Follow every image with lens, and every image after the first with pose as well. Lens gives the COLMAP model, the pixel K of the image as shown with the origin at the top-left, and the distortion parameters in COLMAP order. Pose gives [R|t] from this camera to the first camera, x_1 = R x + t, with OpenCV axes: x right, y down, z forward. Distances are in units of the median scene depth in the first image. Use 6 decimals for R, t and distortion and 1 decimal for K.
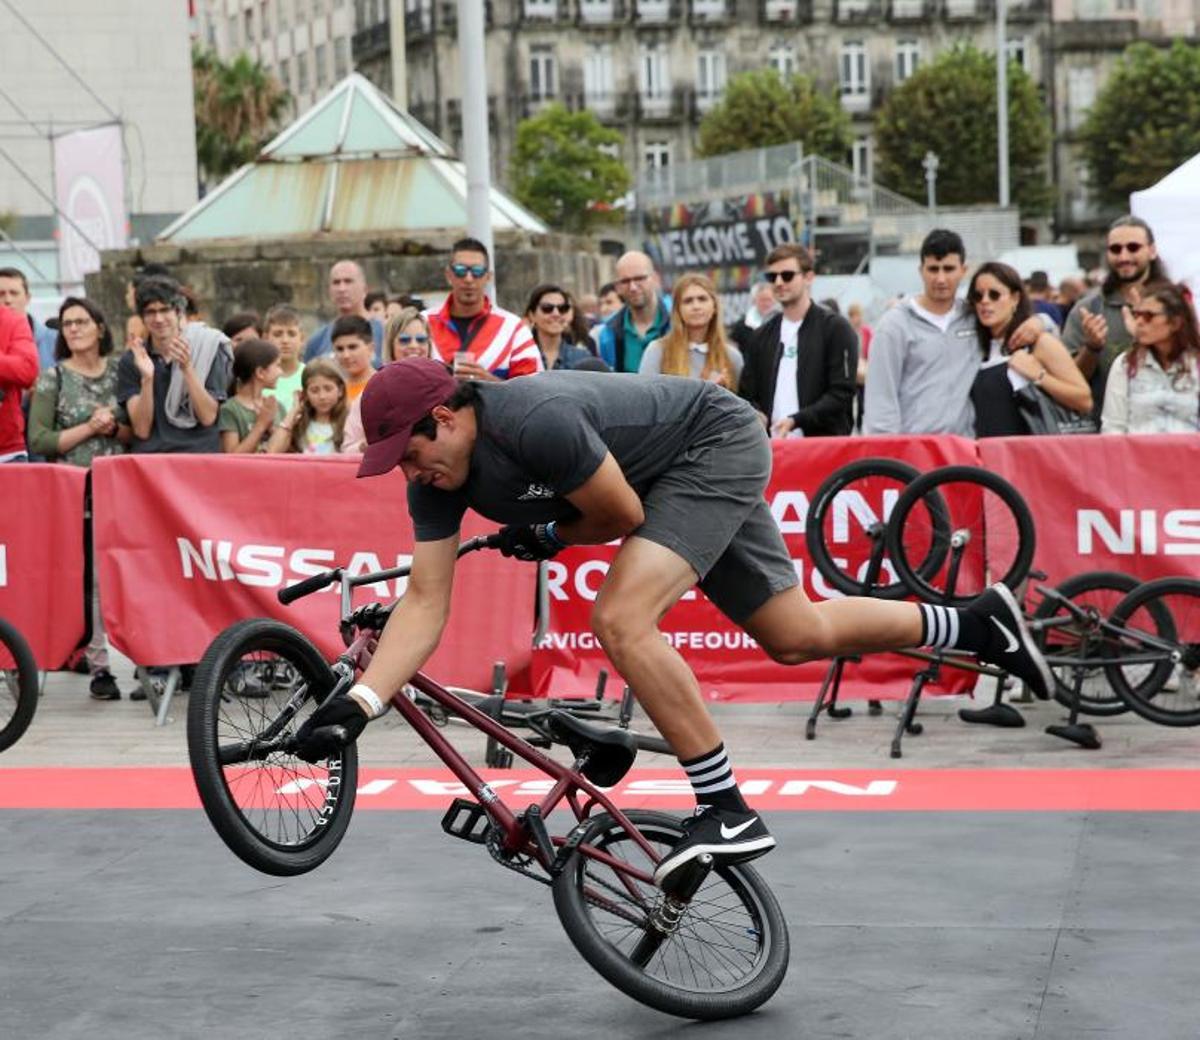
lens RADIAL K [[5332.7, 0, 600.9], [0, 5332.7, 570.8], [0, 0, 1]] dist [0.266586, 10.436608]
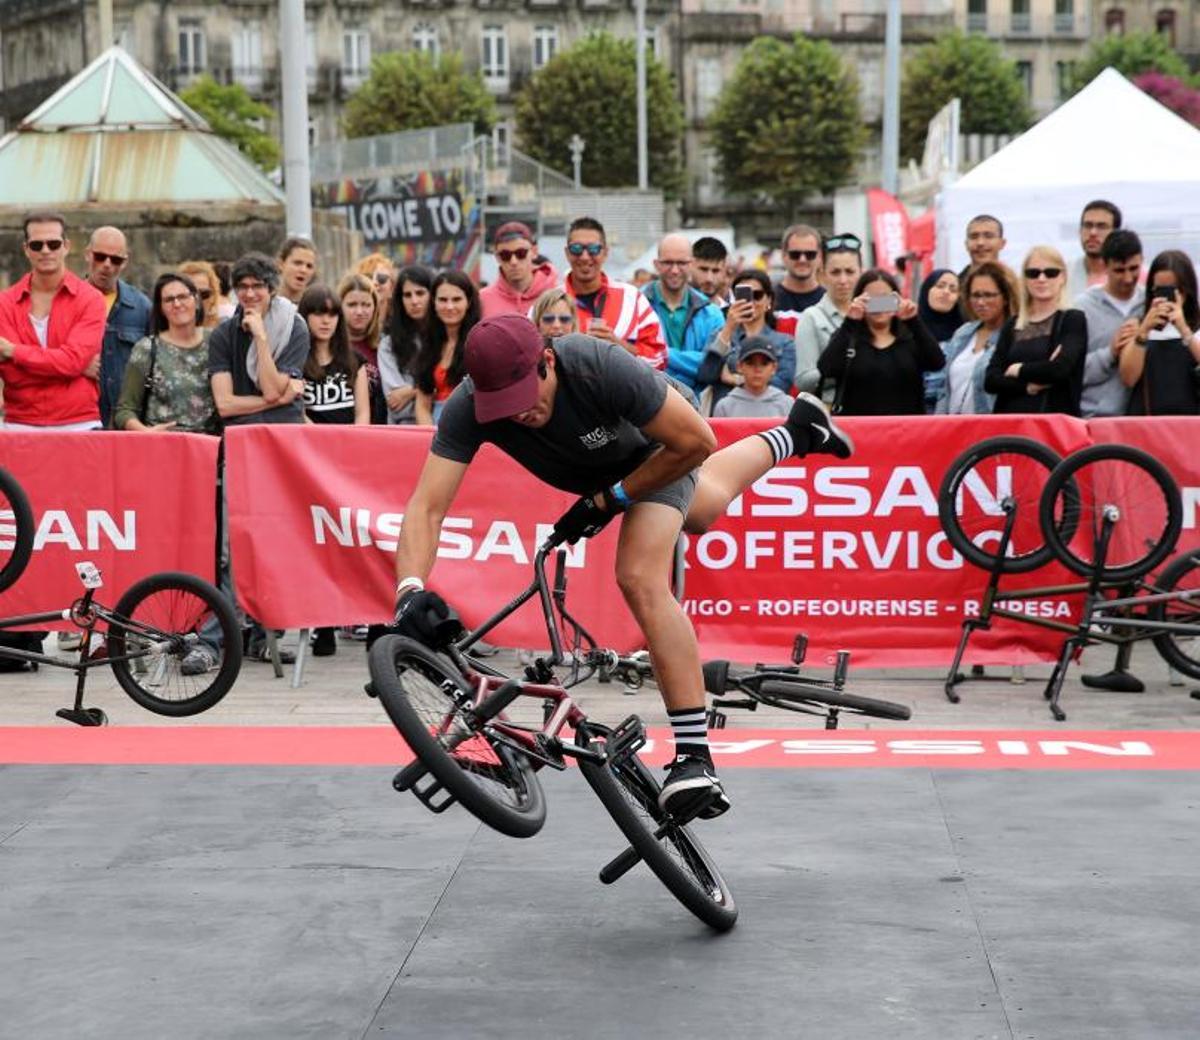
lens RADIAL K [[5311.1, 0, 600.0], [0, 5311.1, 520.0], [0, 0, 1]] dist [0.922941, -14.177271]
pose [[0.984424, 0.009458, 0.175558, -0.114927], [-0.008910, 0.999953, -0.003910, 0.000102], [-0.175587, 0.002285, 0.984461, -0.016098]]
